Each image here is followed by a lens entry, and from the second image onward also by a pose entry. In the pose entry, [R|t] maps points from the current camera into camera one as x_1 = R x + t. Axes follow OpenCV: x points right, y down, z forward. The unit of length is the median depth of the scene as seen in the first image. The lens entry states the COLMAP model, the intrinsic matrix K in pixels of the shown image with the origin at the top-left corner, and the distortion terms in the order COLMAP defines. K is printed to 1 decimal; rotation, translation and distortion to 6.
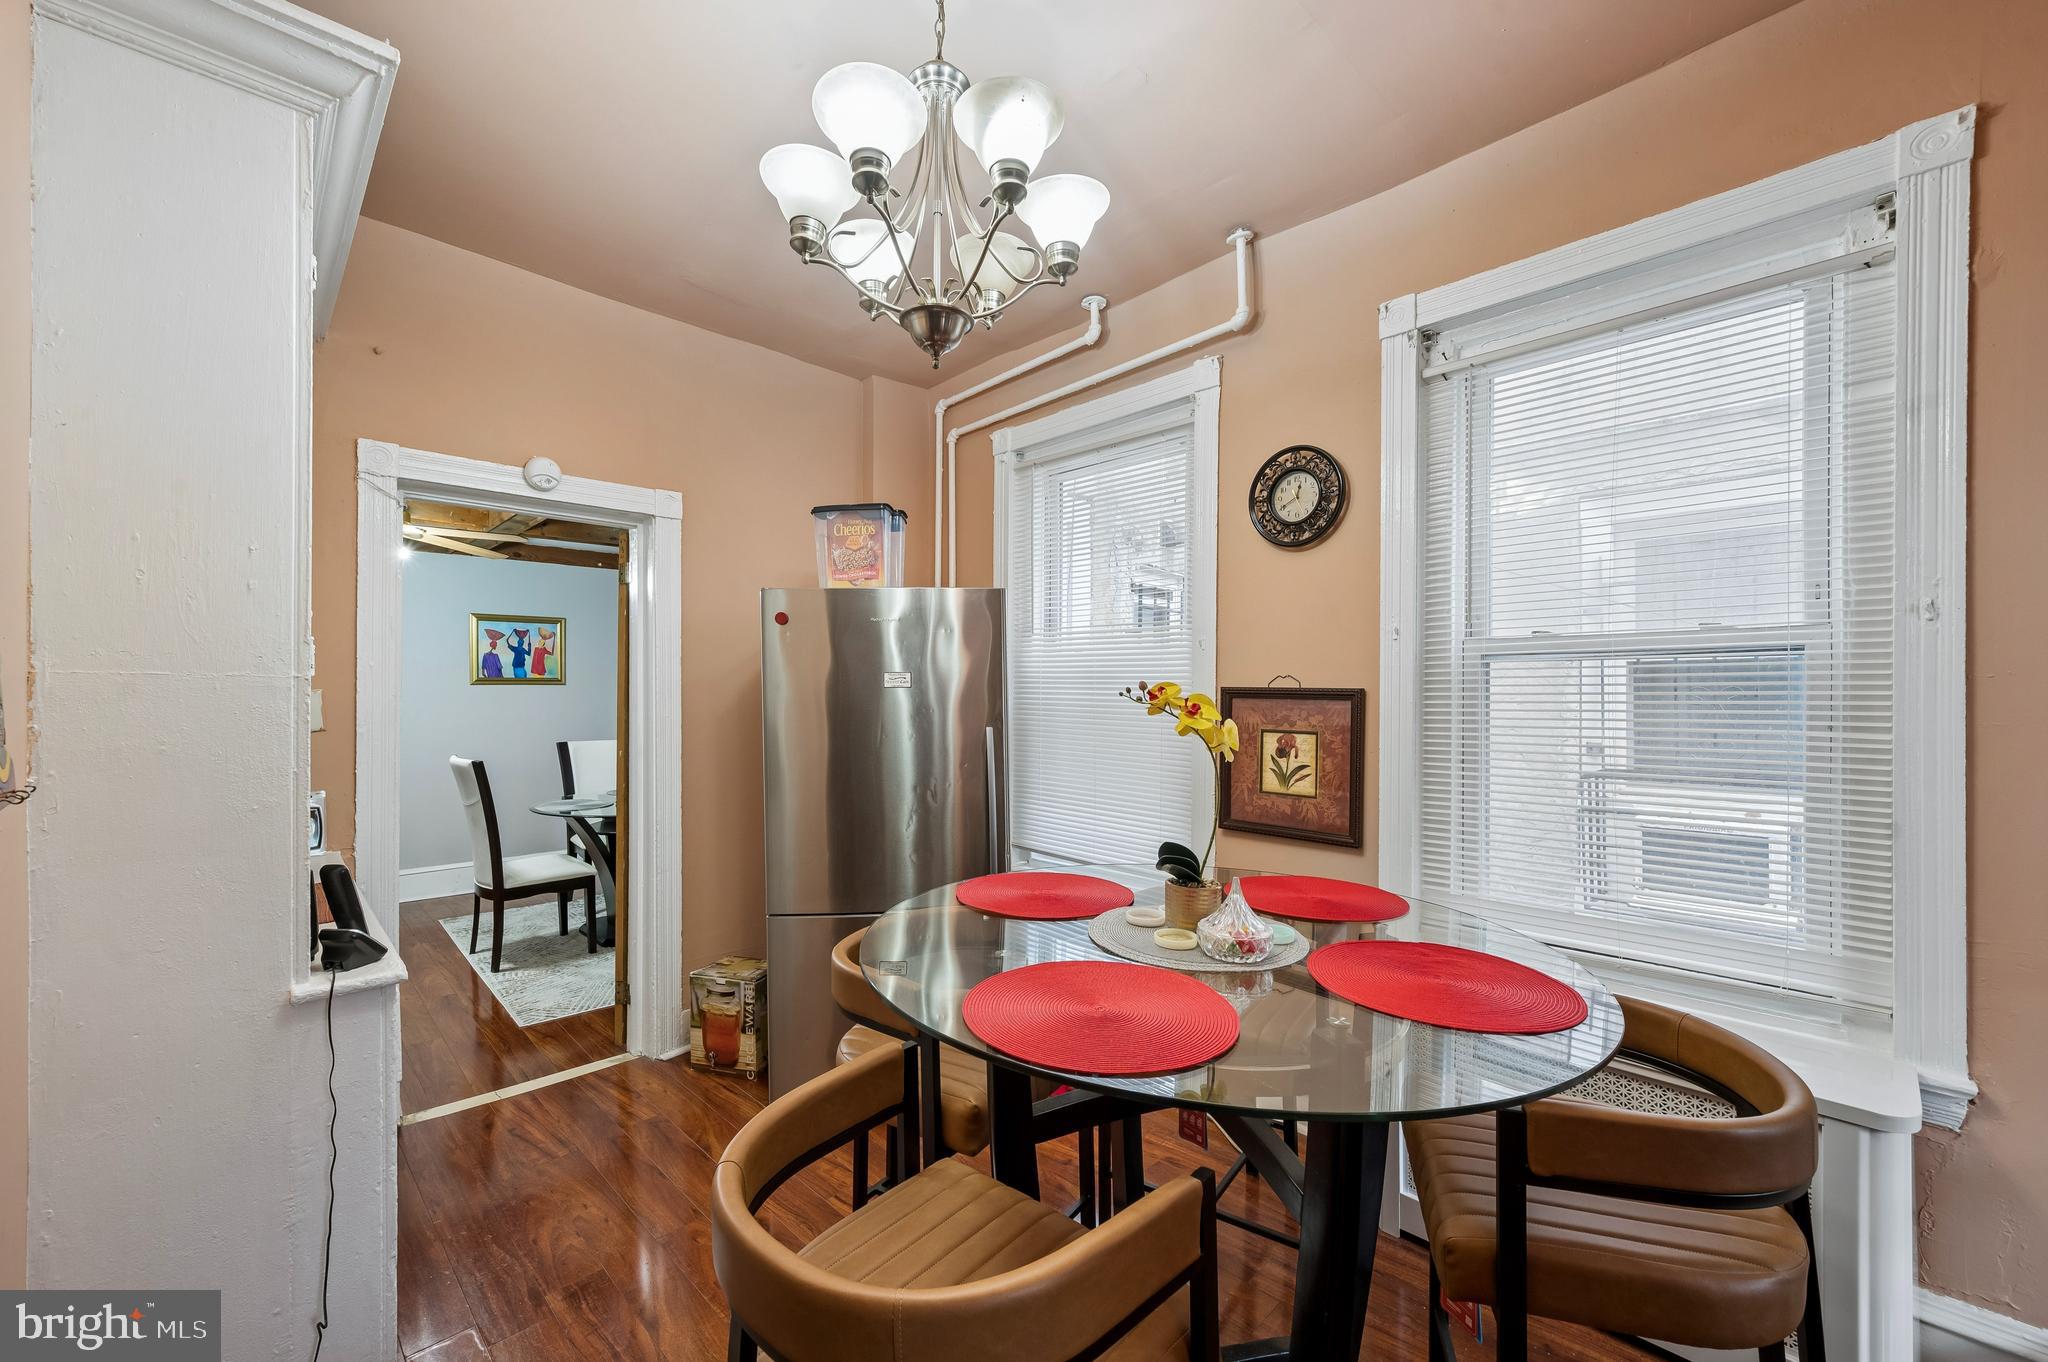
lens RADIAL K [[815.8, 0, 1023.1], [0, 815.8, 687.9], [0, 0, 1]] dist [-0.001948, -0.000132]
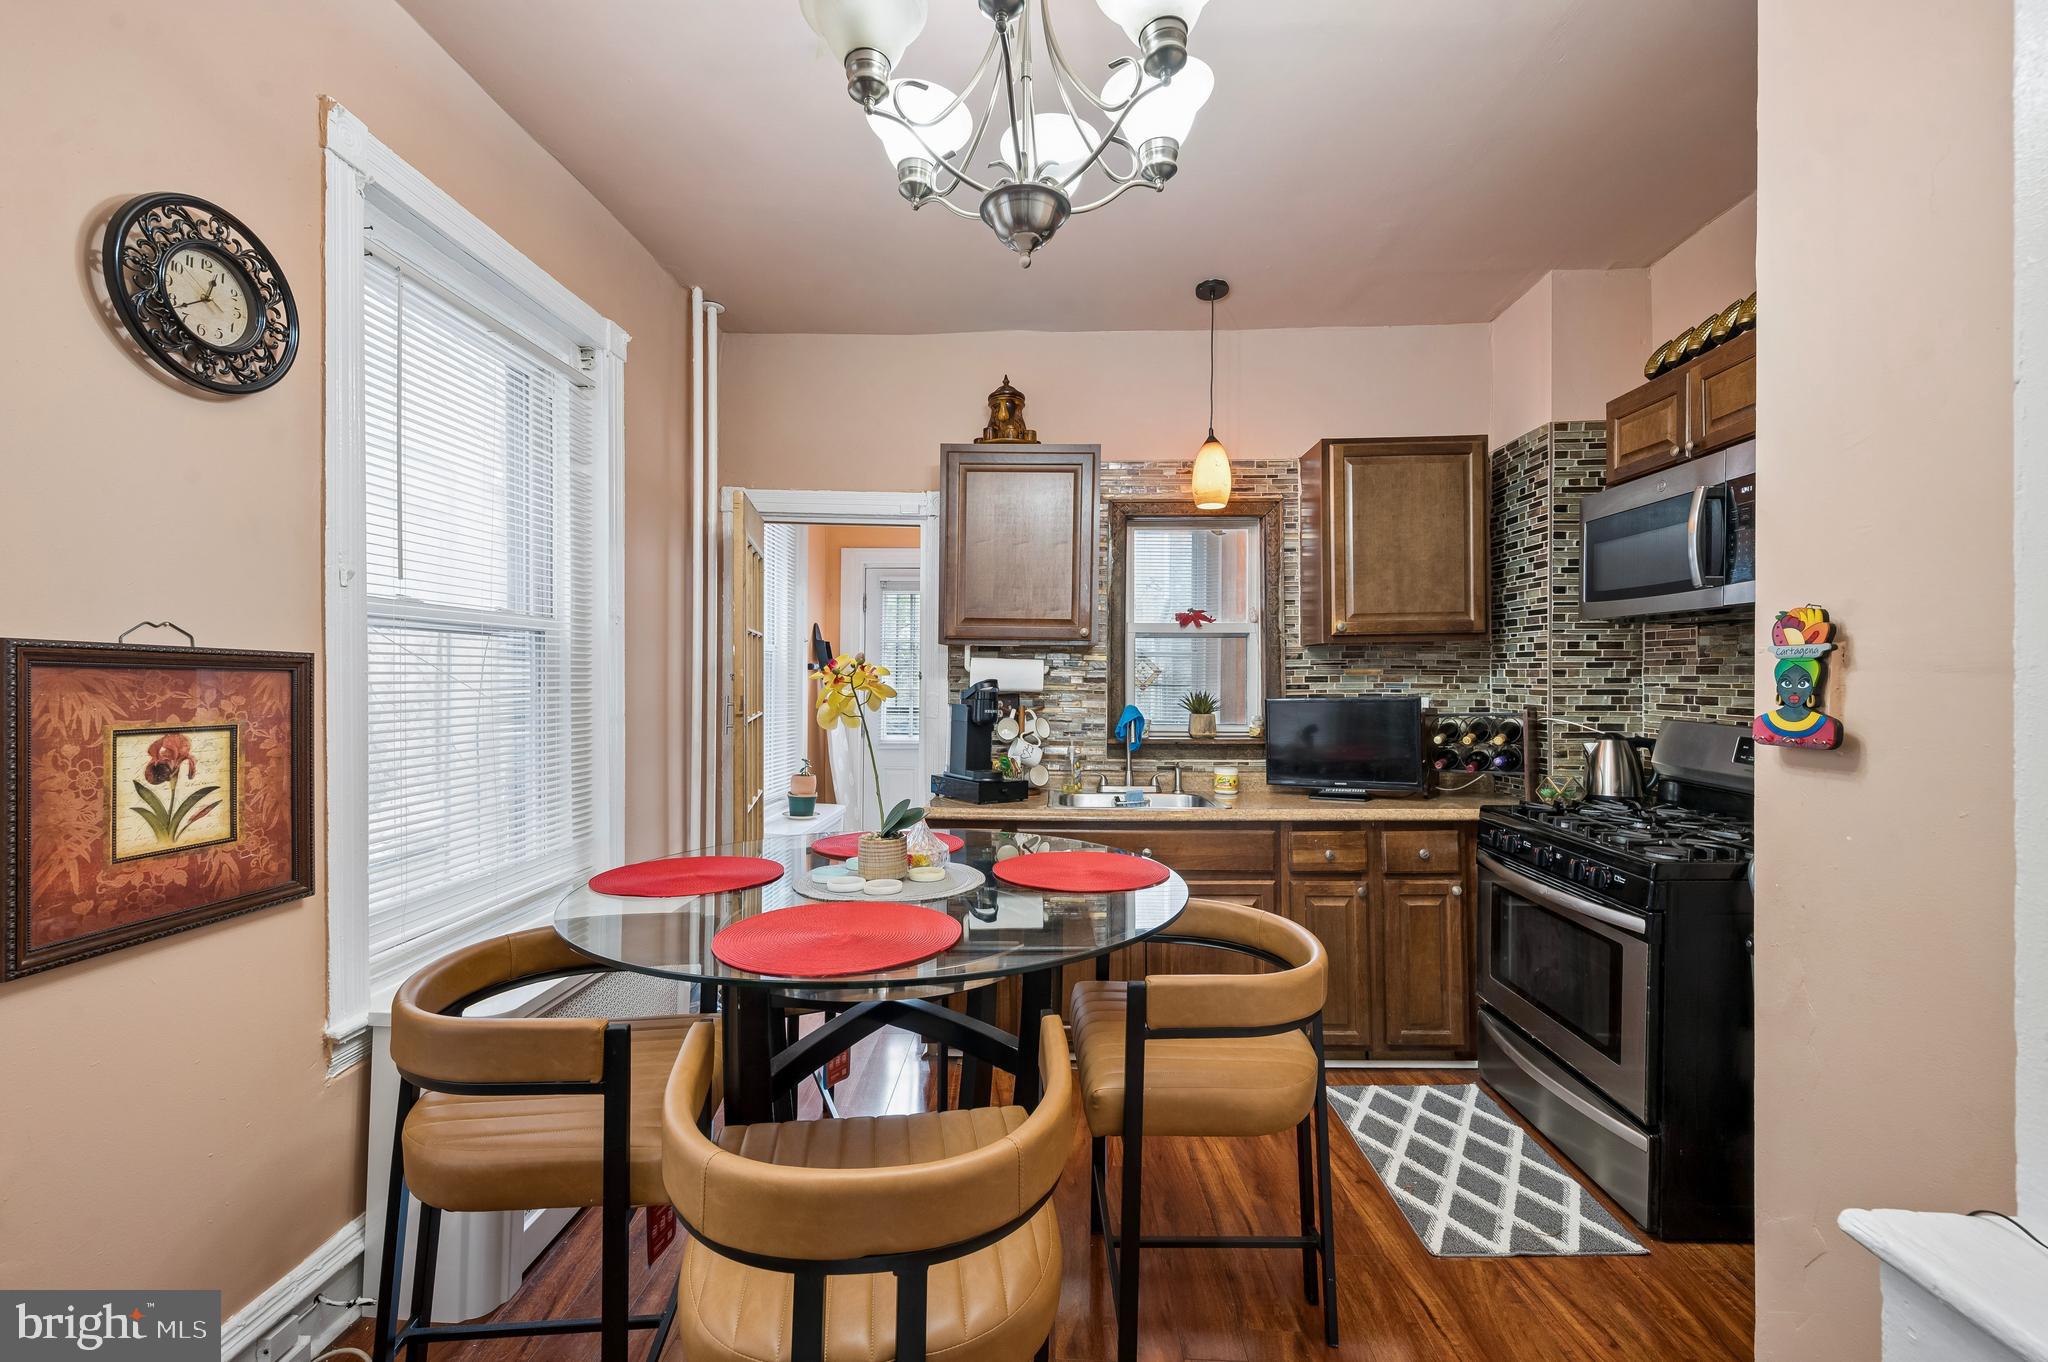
lens RADIAL K [[815.8, 0, 1019.5], [0, 815.8, 675.9], [0, 0, 1]] dist [-0.001948, -0.000132]
pose [[-0.674287, -0.002538, 0.738465, -0.433969], [-0.008780, 0.999951, -0.004580, 0.016360], [-0.738417, -0.009572, -0.674276, 0.960636]]
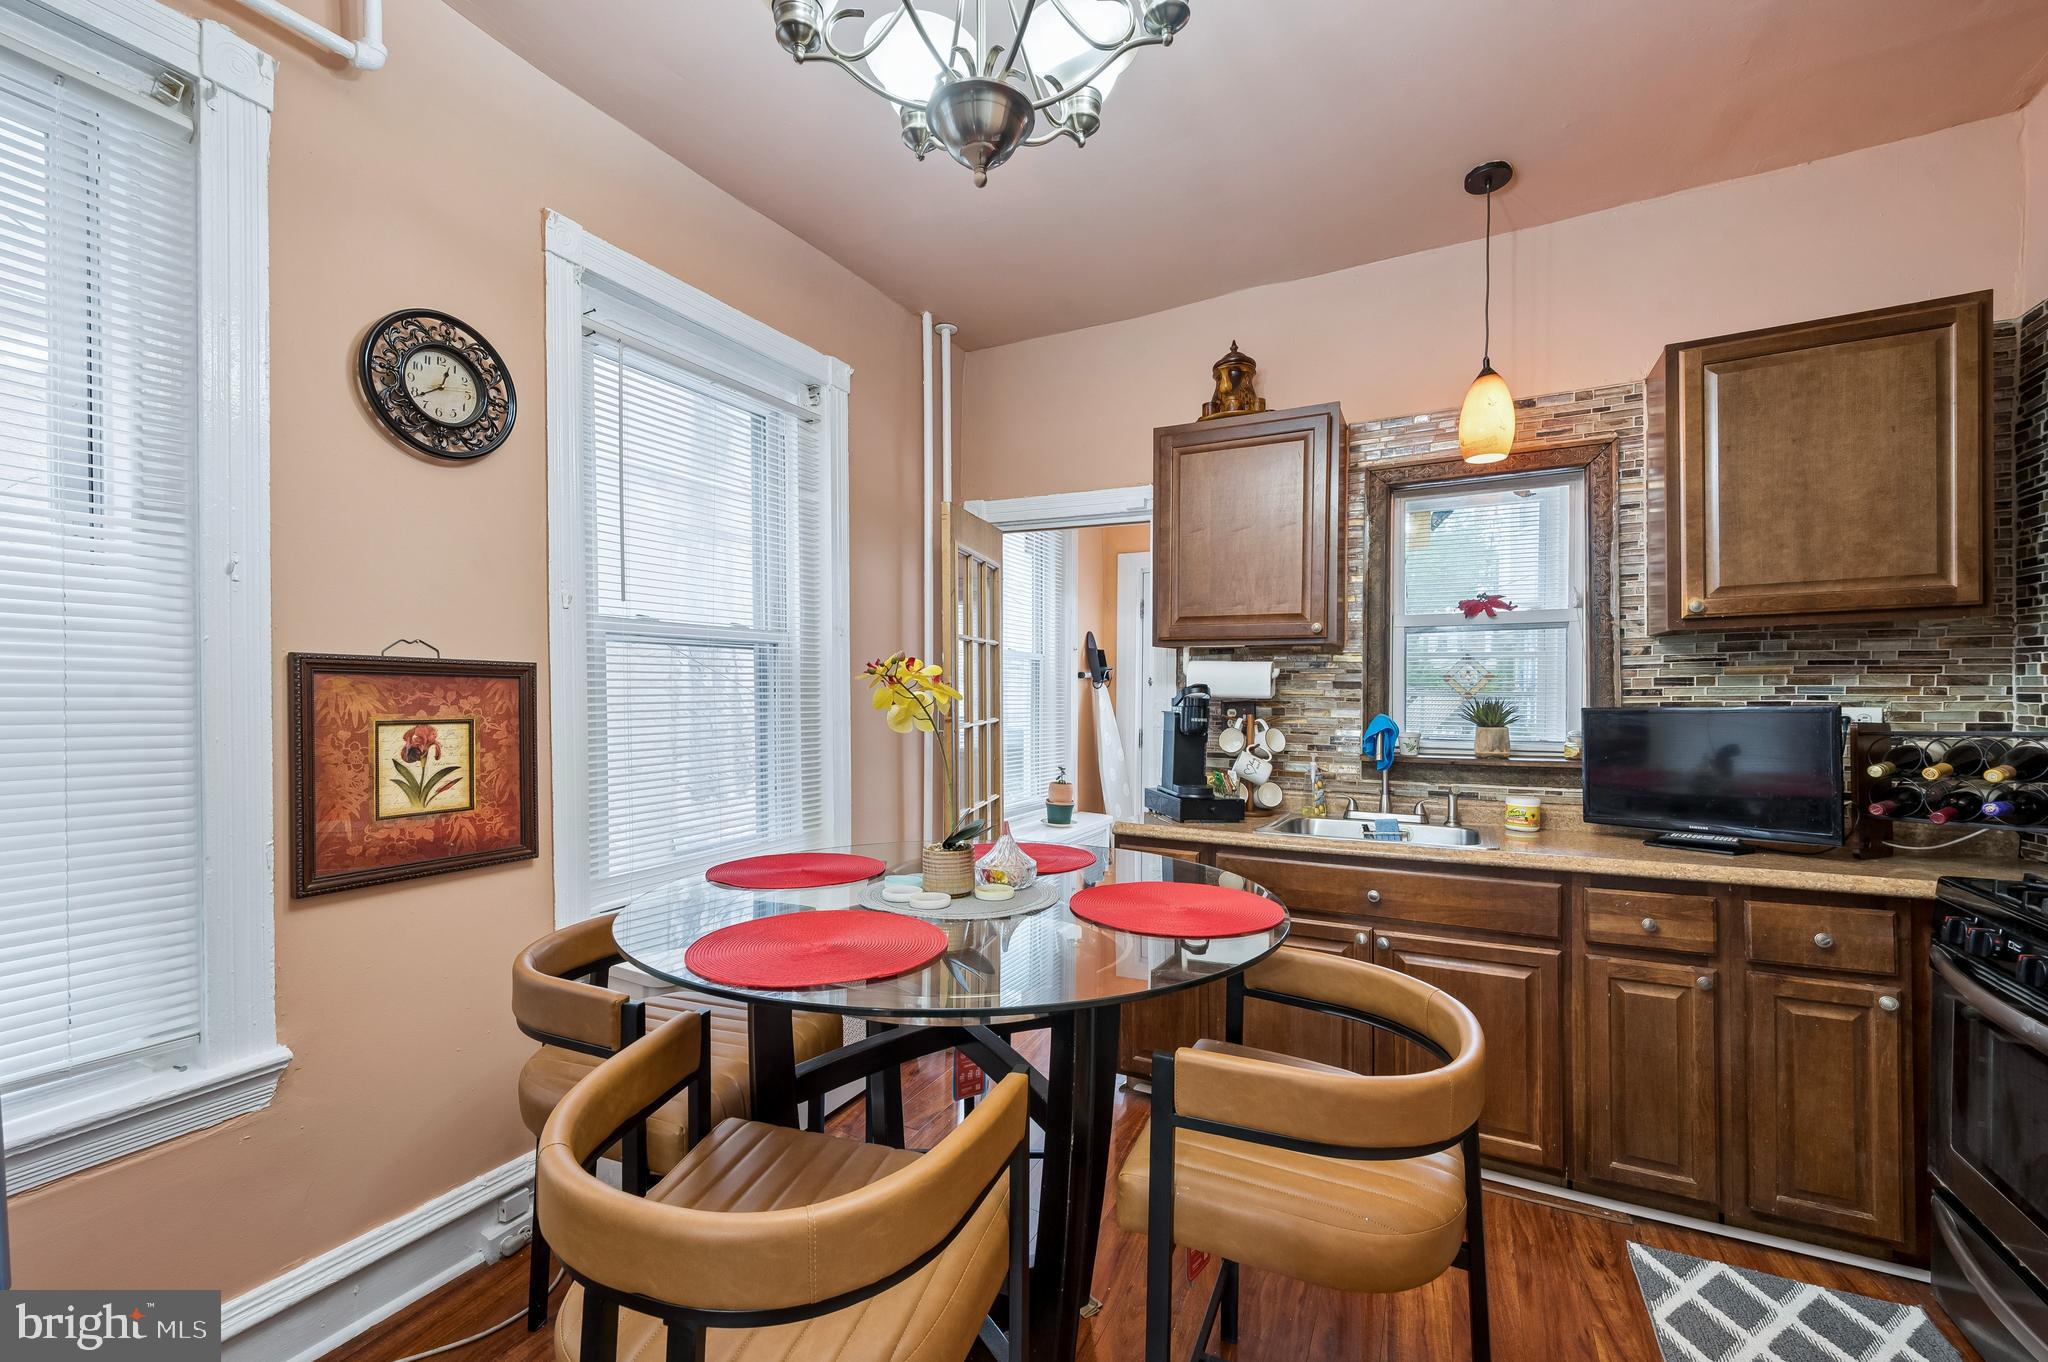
lens RADIAL K [[815.8, 0, 1019.0], [0, 815.8, 699.3], [0, 0, 1]] dist [-0.001948, -0.000132]
pose [[-0.284495, -0.013484, 0.958583, -0.481445], [-0.004450, 0.999909, 0.012745, 0.023539], [-0.958667, -0.000640, -0.284529, 0.720584]]
